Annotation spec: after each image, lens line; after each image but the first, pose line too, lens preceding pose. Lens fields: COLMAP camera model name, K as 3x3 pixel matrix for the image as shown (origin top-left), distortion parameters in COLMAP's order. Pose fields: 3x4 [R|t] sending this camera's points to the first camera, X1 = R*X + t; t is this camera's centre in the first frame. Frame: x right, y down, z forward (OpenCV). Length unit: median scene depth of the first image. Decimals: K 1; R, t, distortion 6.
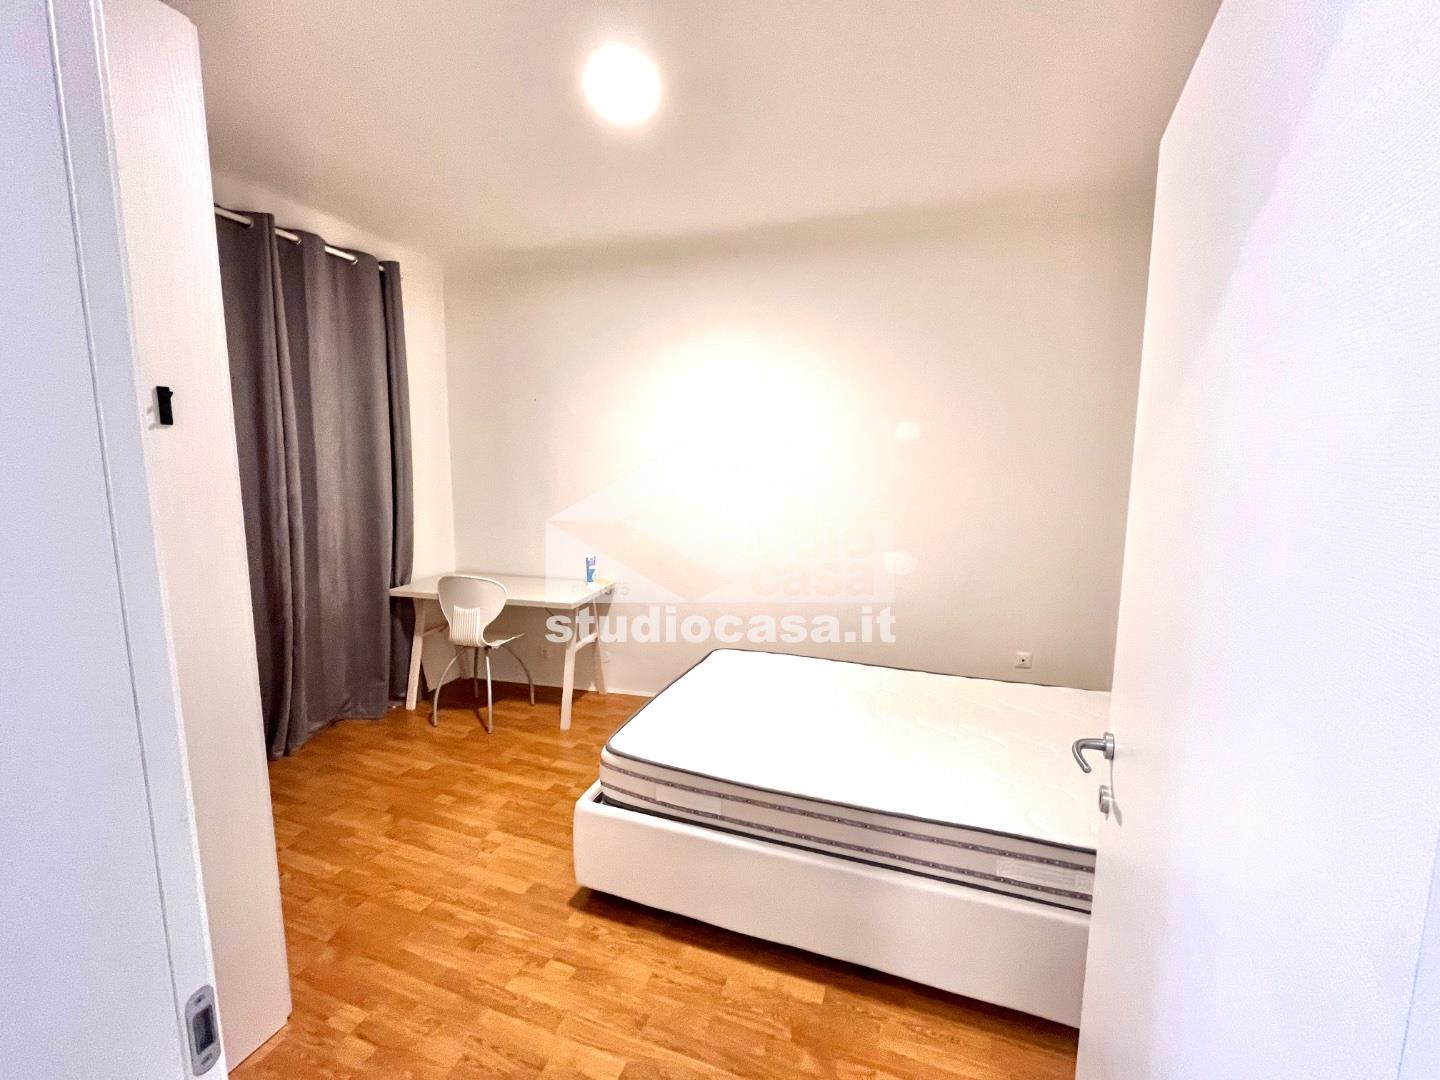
lens RADIAL K [[585.0, 0, 719.3], [0, 585.0, 538.2], [0, 0, 1]] dist [0.000760, -0.000251]
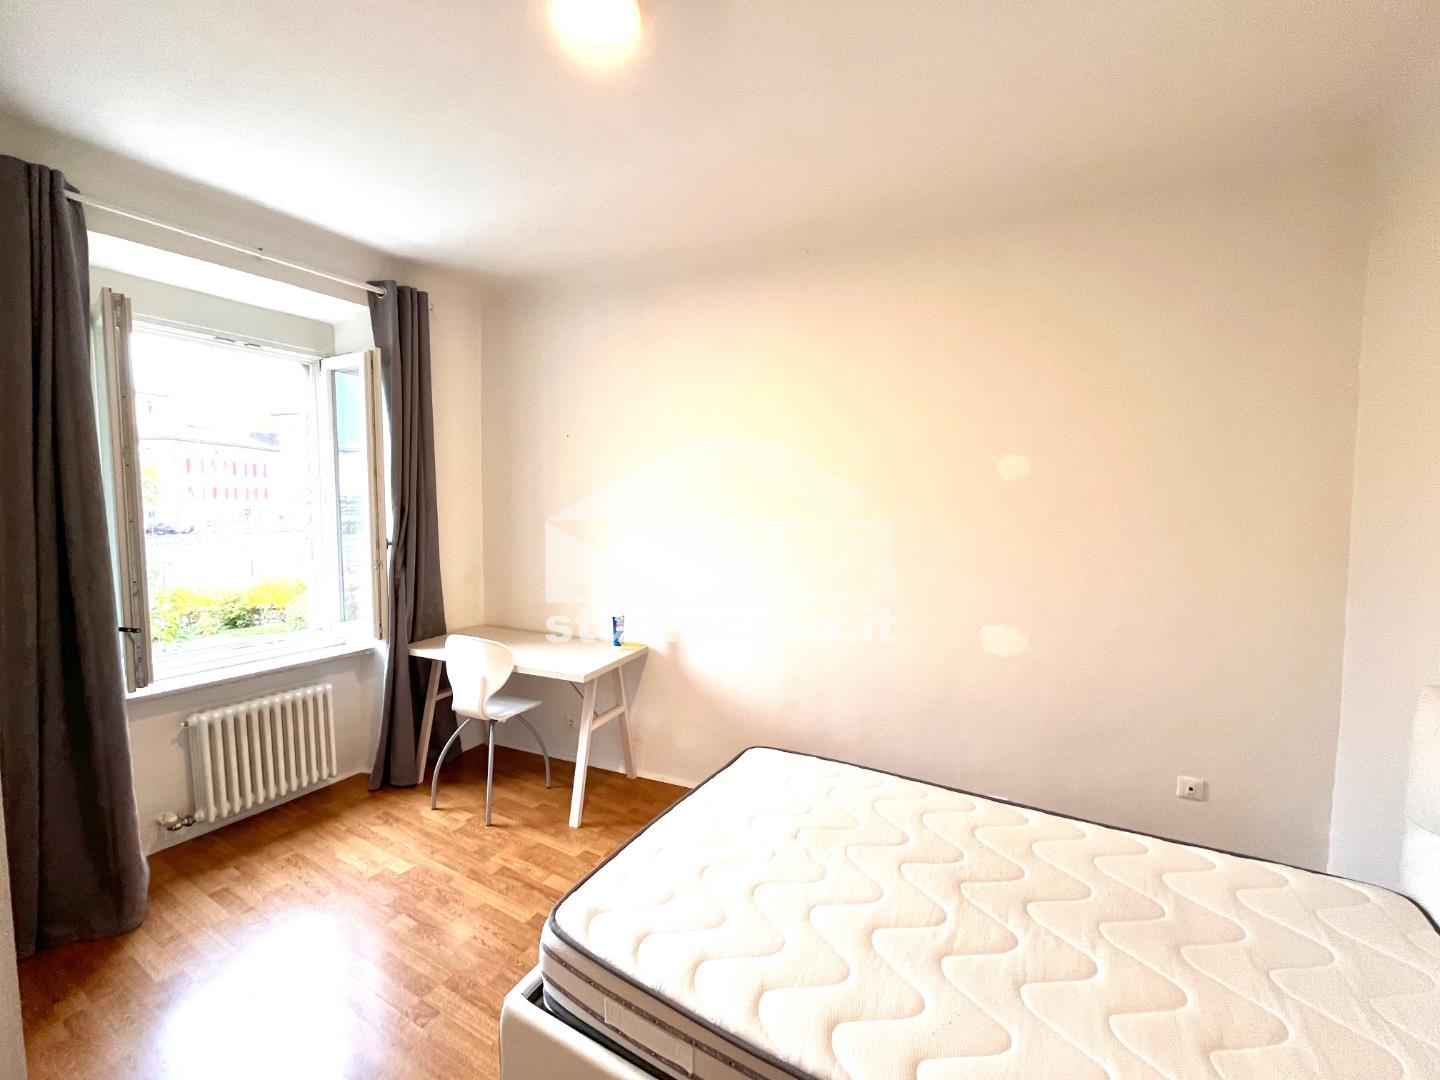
lens RADIAL K [[585.0, 0, 717.5], [0, 585.0, 540.9], [0, 0, 1]] dist [0.000760, -0.000251]
pose [[0.985694, 0.012158, -0.168107, 0.096941], [-0.021792, 0.998216, -0.055580, -0.049735], [0.167131, 0.058449, 0.984201, 0.262966]]
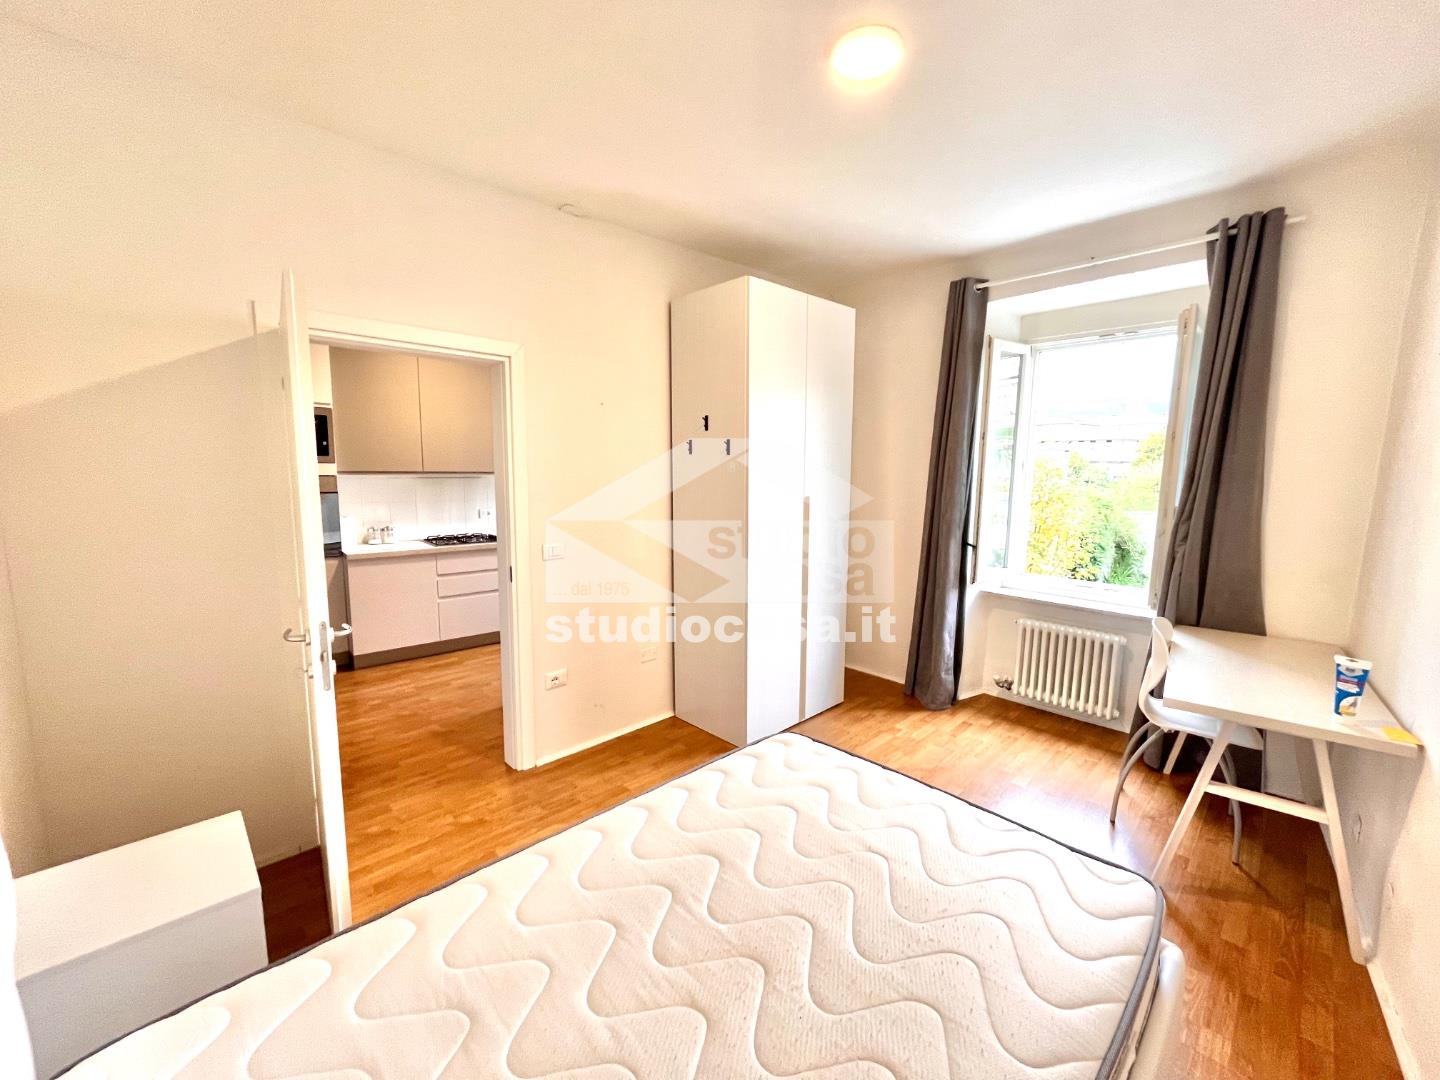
lens RADIAL K [[585.0, 0, 727.5], [0, 585.0, 542.4], [0, 0, 1]] dist [0.000760, -0.000251]
pose [[-0.422632, 0.108793, -0.899748, 0.651132], [-0.127307, 0.975799, 0.177787, -0.135756], [0.897316, 0.189683, -0.398554, 1.042247]]
